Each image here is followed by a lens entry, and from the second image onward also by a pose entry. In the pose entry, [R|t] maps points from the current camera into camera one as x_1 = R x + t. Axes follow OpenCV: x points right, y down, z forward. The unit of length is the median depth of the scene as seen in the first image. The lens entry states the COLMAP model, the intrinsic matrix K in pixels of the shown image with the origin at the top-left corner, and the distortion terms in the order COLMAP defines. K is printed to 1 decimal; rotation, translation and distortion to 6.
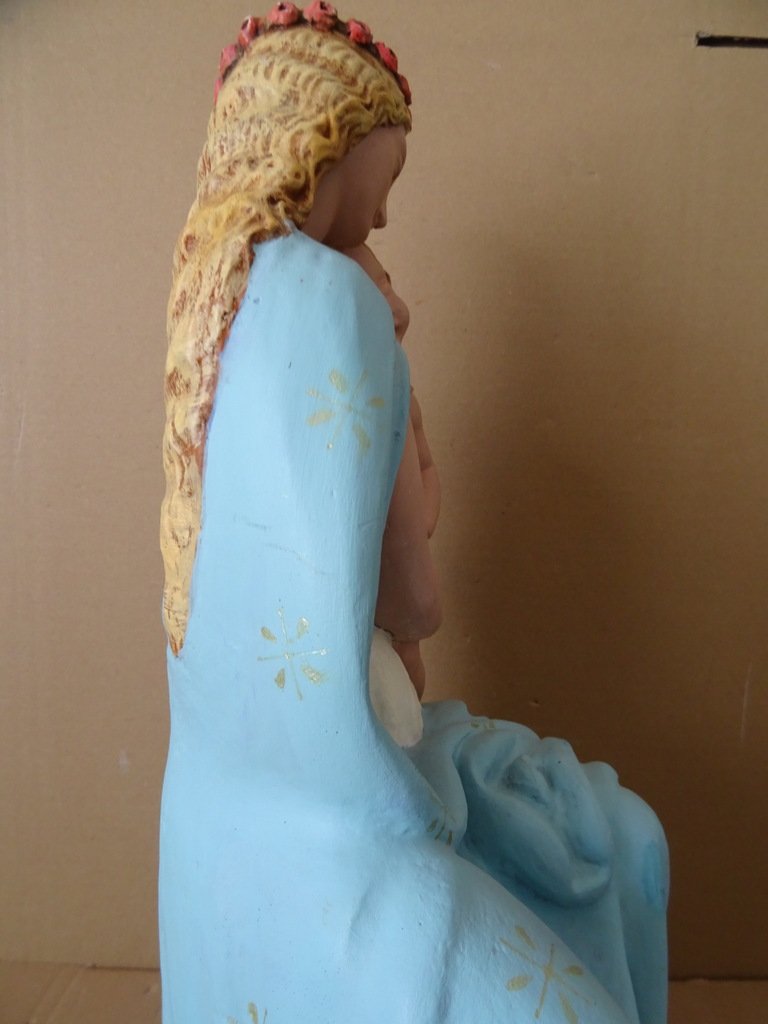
lens RADIAL K [[723.6, 0, 383.6], [0, 723.6, 514.9], [0, 0, 1]] dist [-0.009773, 0.003301]
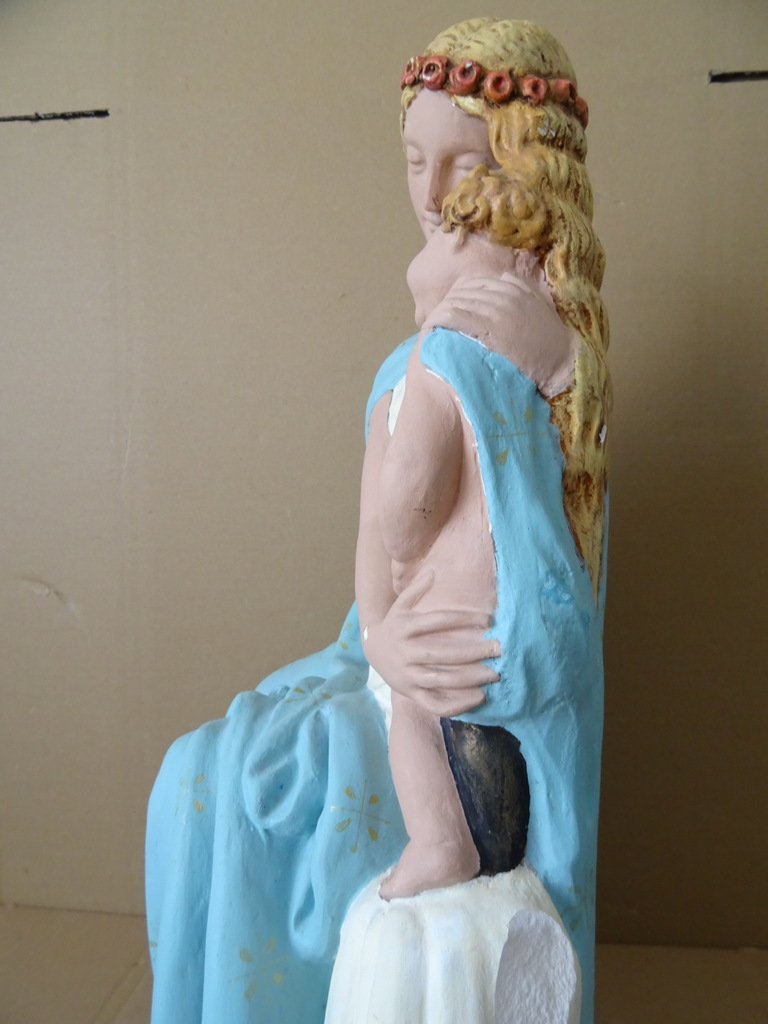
lens RADIAL K [[720.0, 0, 376.9], [0, 720.0, 512.6], [0, 0, 1]] dist [0.004714, -0.011956]
pose [[0.994731, -0.024024, -0.099665, 0.031365], [0.020545, 0.999148, -0.035786, 0.069364], [0.100440, 0.033550, 0.994377, -0.227268]]
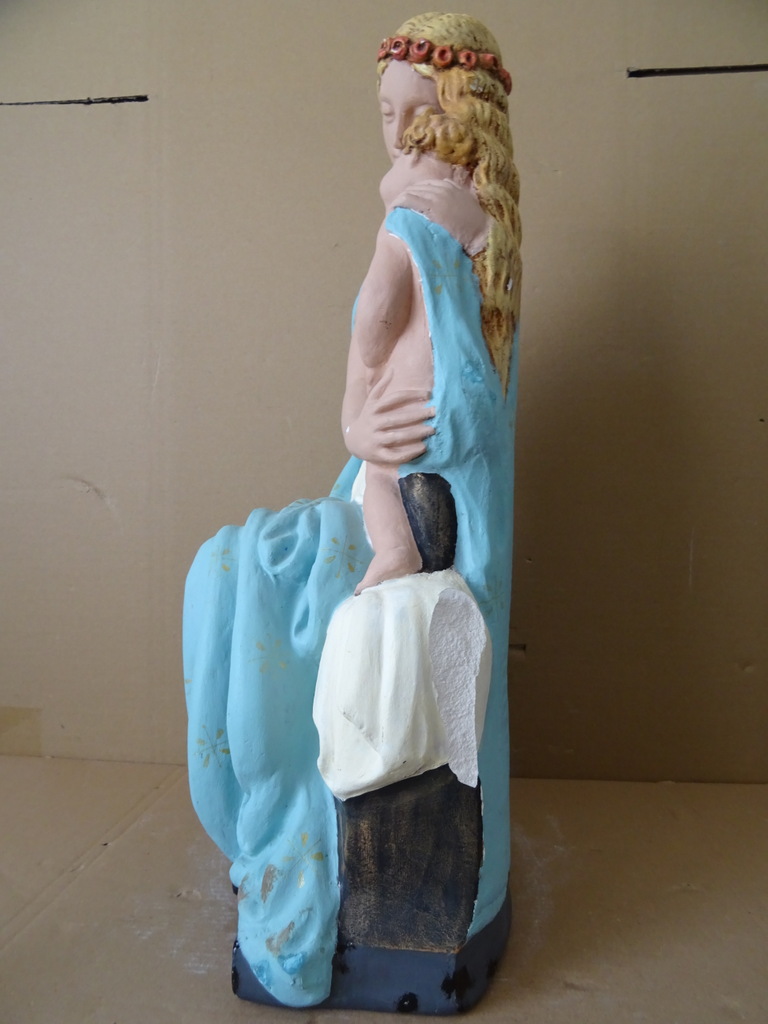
lens RADIAL K [[723.5, 0, 375.5], [0, 723.5, 510.0], [0, 0, 1]] dist [-0.000274, 0.003150]
pose [[0.995604, -0.017788, -0.091954, 0.101247], [0.011004, 0.997216, -0.073757, 0.497147], [0.093010, 0.072421, 0.993028, -0.667060]]
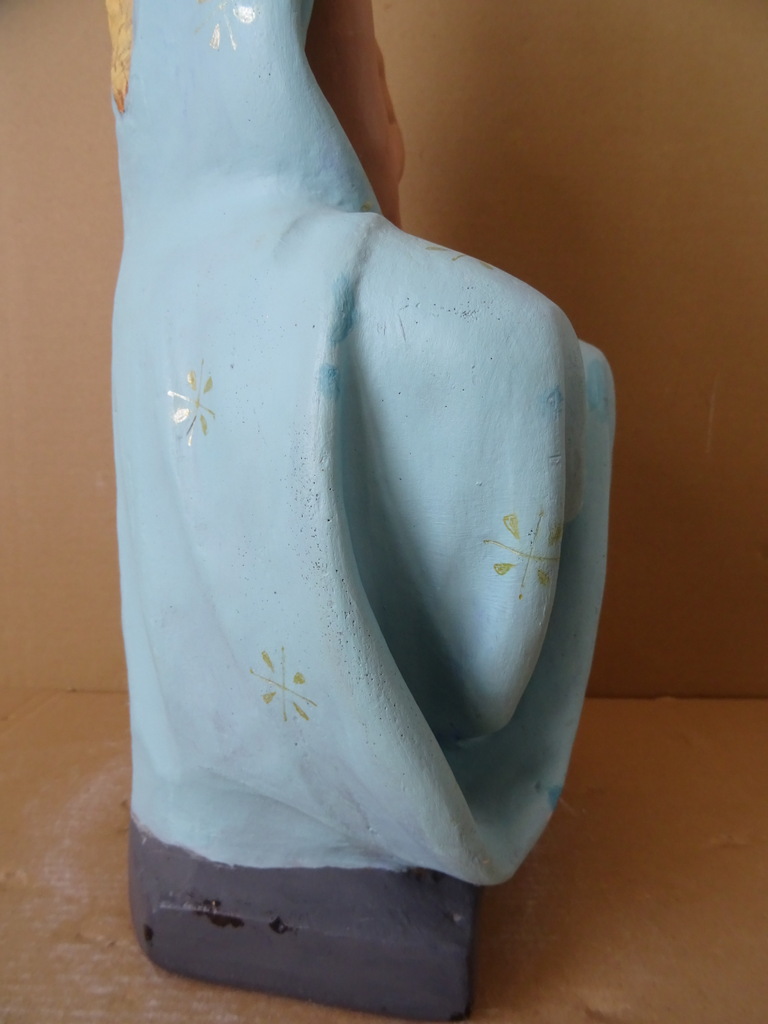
lens RADIAL K [[721.8, 0, 383.6], [0, 721.8, 512.0], [0, 0, 1]] dist [0.000913, -0.000405]
pose [[0.999994, -0.003250, 0.001280, 0.071757], [0.003211, 0.999569, 0.029196, 0.676443], [-0.001375, -0.029192, 0.999573, -0.033496]]
